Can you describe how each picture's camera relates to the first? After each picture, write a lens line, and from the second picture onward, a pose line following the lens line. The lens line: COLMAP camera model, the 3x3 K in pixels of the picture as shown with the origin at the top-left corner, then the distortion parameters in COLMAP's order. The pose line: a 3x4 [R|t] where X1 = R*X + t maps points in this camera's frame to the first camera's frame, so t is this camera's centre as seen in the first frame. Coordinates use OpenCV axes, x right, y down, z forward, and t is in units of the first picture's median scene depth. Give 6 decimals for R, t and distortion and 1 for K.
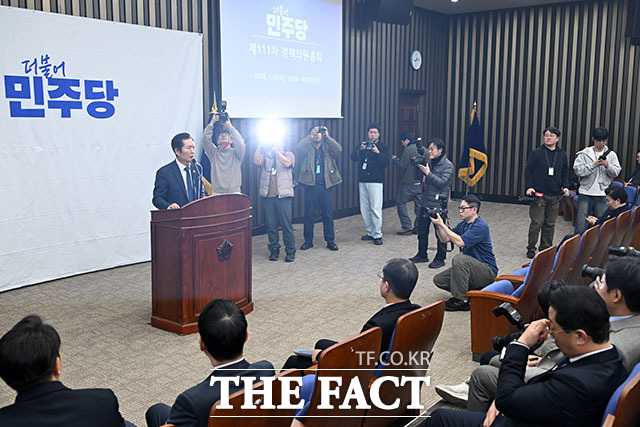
lens RADIAL K [[623.1, 0, 320.0], [0, 623.1, 213.5], [0, 0, 1]] dist [0.000122, -0.001451]
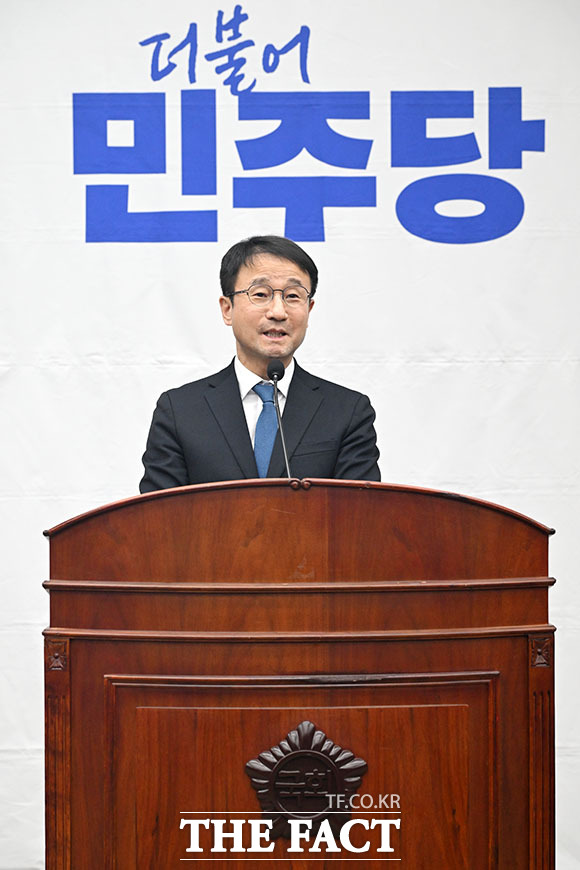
lens RADIAL K [[2223.9, 0, 290.0], [0, 2223.9, 435.0], [0, 0, 1]] dist [-0.026168, -0.025245]
pose [[0.612239, -0.021082, -0.790391, 0.299004], [-0.110538, 0.987545, -0.111964, 0.024987], [0.782908, 0.155917, 0.602284, 0.462868]]
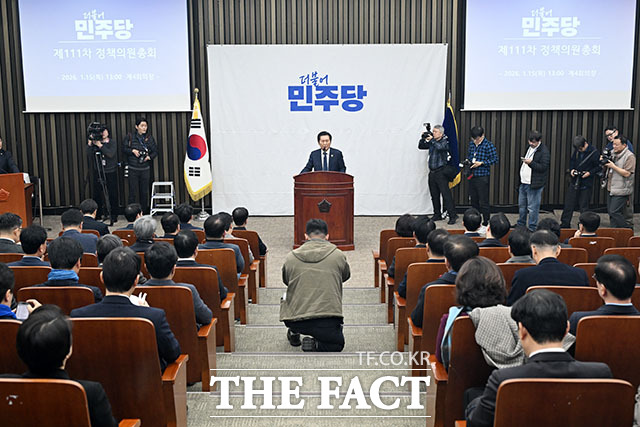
lens RADIAL K [[821.9, 0, 320.0], [0, 821.9, 213.5], [0, 0, 1]] dist [-0.021015, 0.008734]
pose [[0.601841, 0.147884, -0.784804, 1.195569], [-0.112613, 0.988601, 0.099927, -0.104902], [0.790636, 0.028239, 0.611635, -0.236629]]
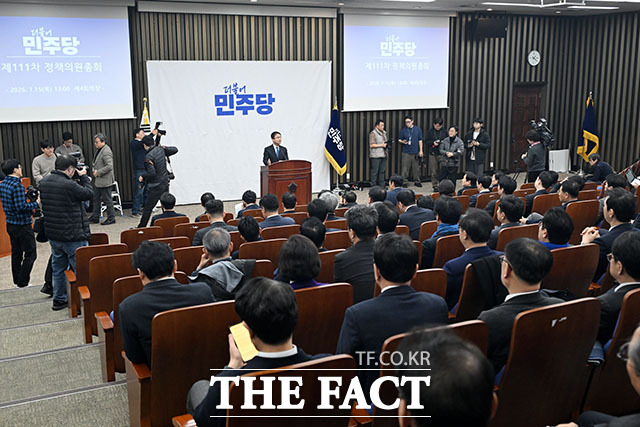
lens RADIAL K [[694.2, 0, 320.0], [0, 694.2, 213.5], [0, 0, 1]] dist [-0.006128, -0.002563]
pose [[0.894851, 0.087226, -0.437759, 0.744495], [-0.062172, 0.995517, 0.071273, -0.019600], [0.442014, -0.036563, 0.896263, -0.800932]]
